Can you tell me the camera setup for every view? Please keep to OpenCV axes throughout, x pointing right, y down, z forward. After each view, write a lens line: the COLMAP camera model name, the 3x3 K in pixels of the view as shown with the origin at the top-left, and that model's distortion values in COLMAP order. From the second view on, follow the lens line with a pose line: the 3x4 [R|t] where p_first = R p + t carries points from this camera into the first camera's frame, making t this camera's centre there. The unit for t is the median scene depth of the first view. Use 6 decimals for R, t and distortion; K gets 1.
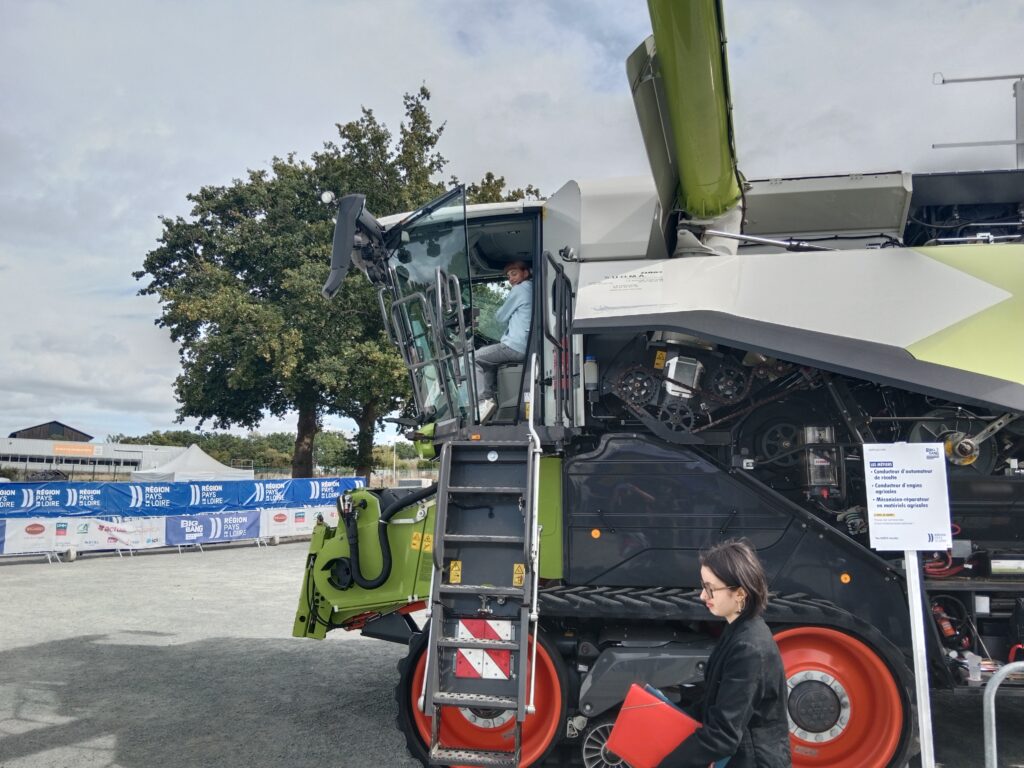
lens RADIAL K [[709.2, 0, 512.4], [0, 709.2, 418.3], [0, 0, 1]] dist [0.048898, -0.085385]
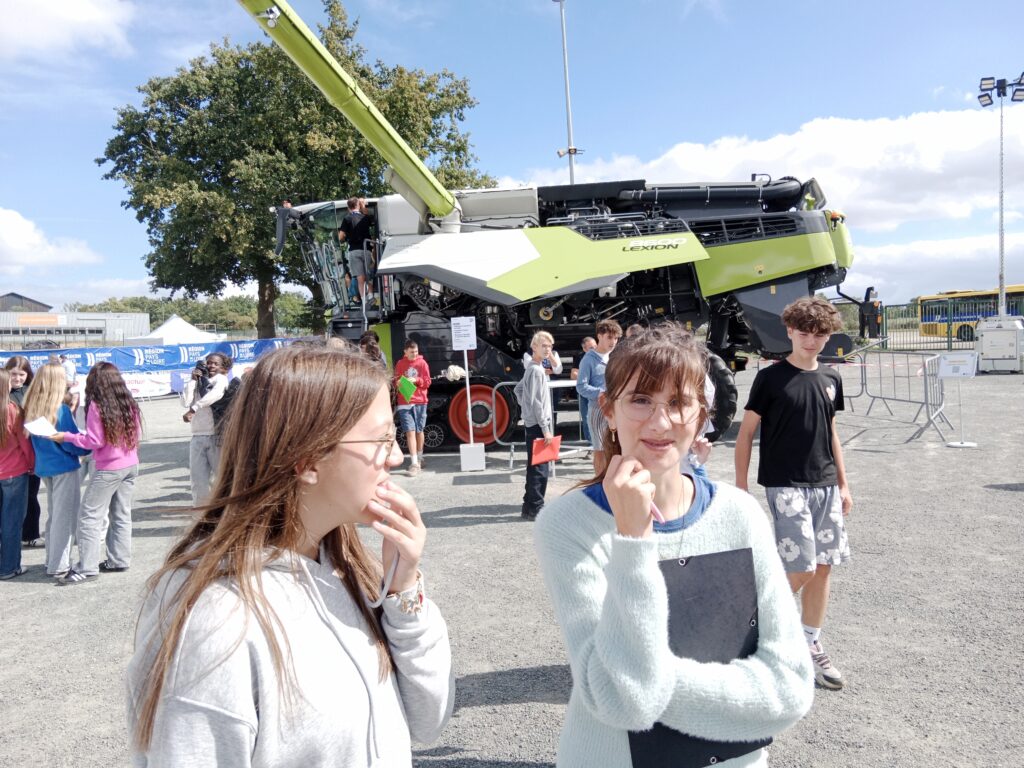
lens RADIAL K [[709.2, 0, 512.4], [0, 709.2, 418.3], [0, 0, 1]] dist [0.048898, -0.085385]
pose [[0.998199, -0.041894, 0.042937, 0.054612], [0.032293, 0.978449, 0.203946, -0.015118], [-0.050555, -0.202192, 0.978040, -0.203981]]
